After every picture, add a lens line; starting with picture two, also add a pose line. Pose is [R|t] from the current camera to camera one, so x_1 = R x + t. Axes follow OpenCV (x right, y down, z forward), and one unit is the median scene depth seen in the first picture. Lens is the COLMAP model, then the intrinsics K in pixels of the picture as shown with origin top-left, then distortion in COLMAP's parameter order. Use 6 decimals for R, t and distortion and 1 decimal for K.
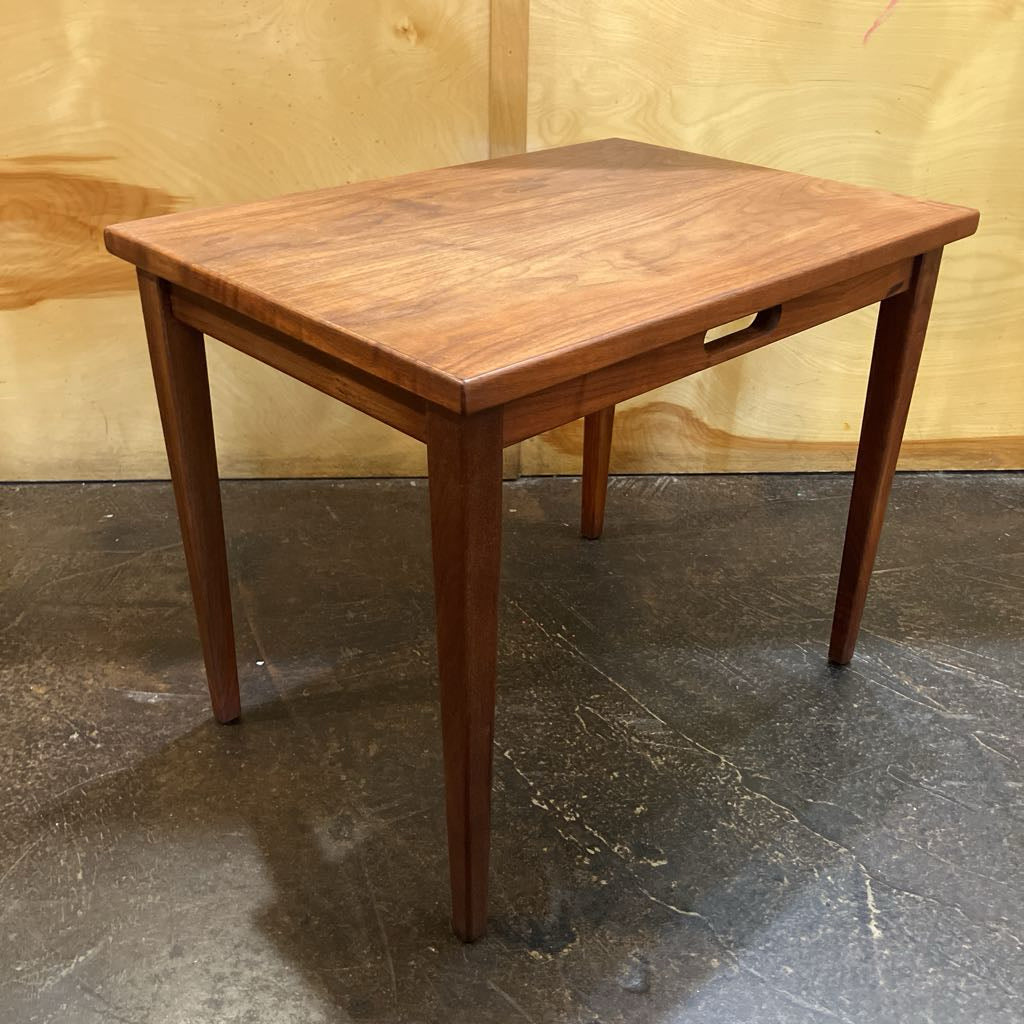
lens RADIAL K [[1158.5, 0, 519.6], [0, 1158.5, 502.4], [0, 0, 1]] dist [-0.010017, 0.000000]
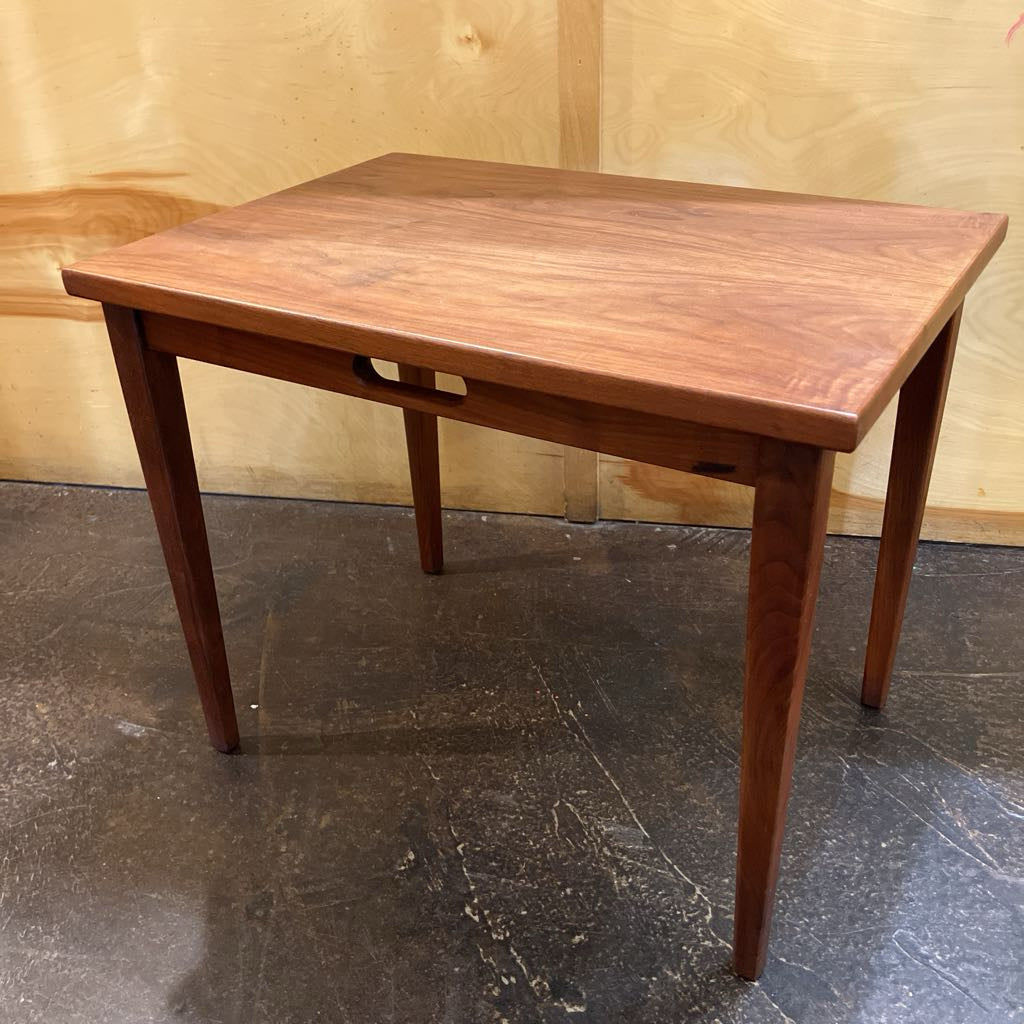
lens RADIAL K [[1158.5, 0, 508.4], [0, 1158.5, 510.8], [0, 0, 1]] dist [-0.010017, 0.000000]
pose [[0.965747, 0.079099, -0.247137, 0.210164], [-0.073252, 0.996775, 0.032780, -0.072541], [0.248933, -0.013553, 0.968426, 0.119432]]
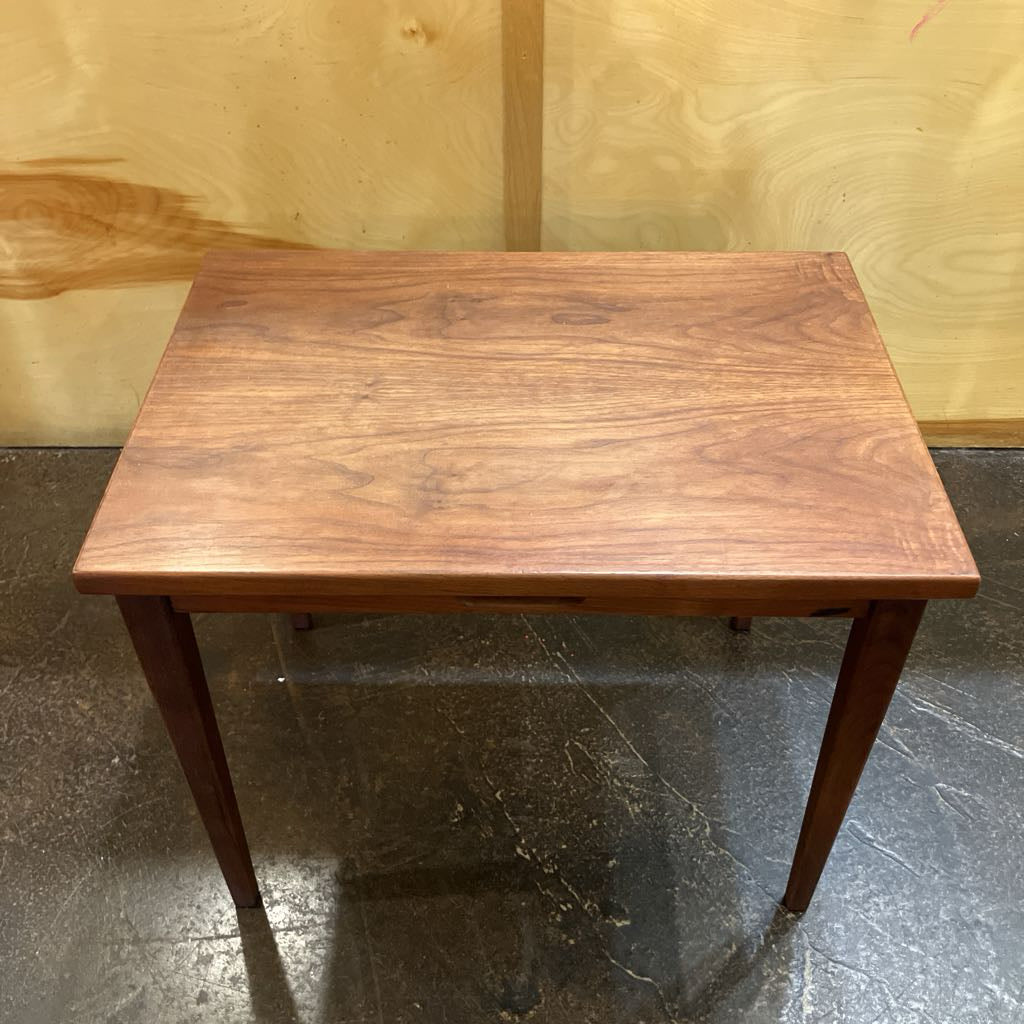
lens RADIAL K [[1158.5, 0, 514.2], [0, 1158.5, 516.2], [0, 0, 1]] dist [-0.010017, 0.000000]
pose [[0.997445, 0.029653, -0.064997, 0.062153], [-0.013025, 0.970023, 0.242663, -0.282313], [0.070244, -0.241197, 0.967931, -0.003554]]
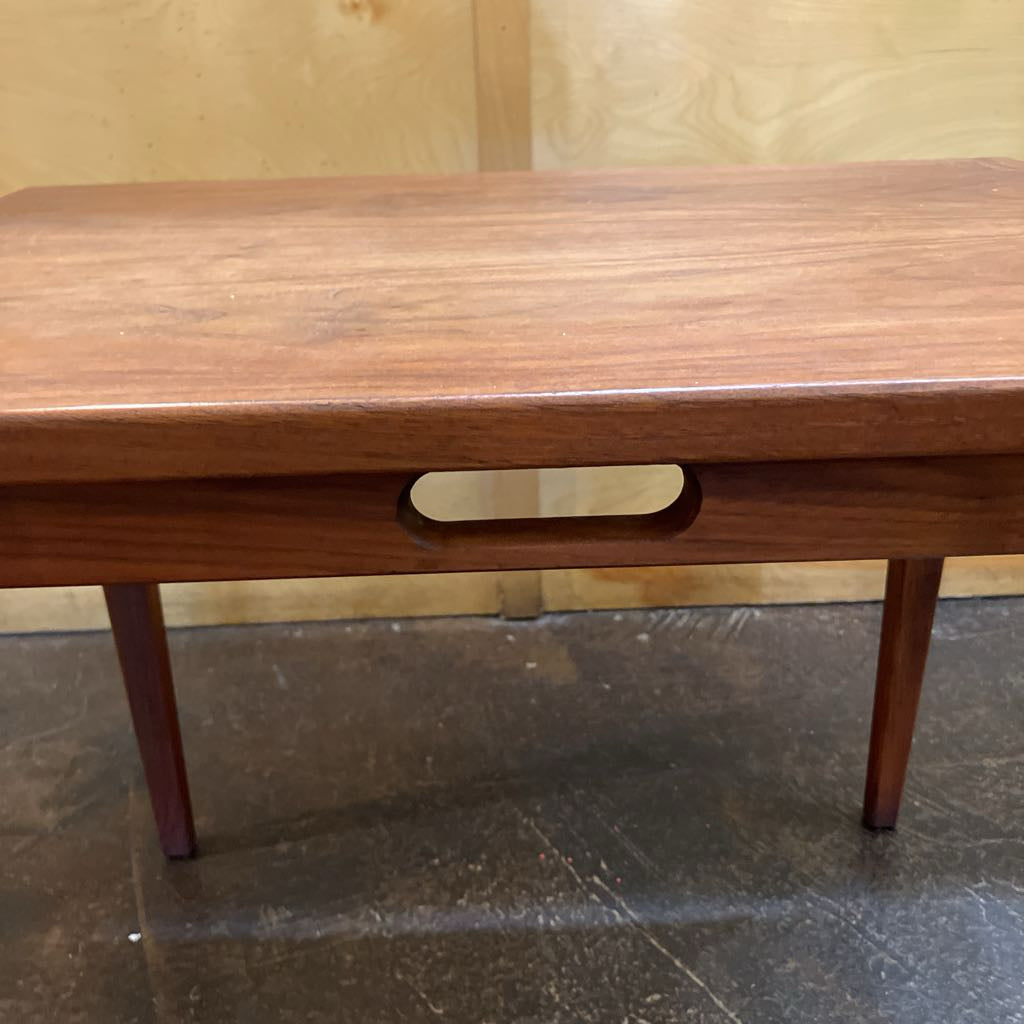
lens RADIAL K [[1158.5, 0, 515.5], [0, 1158.5, 496.5], [0, 0, 1]] dist [-0.010017, 0.000000]
pose [[0.998324, -0.028886, -0.050151, 0.029470], [0.024820, 0.996494, -0.079894, -0.051182], [0.052283, 0.078515, 0.995541, 0.351653]]
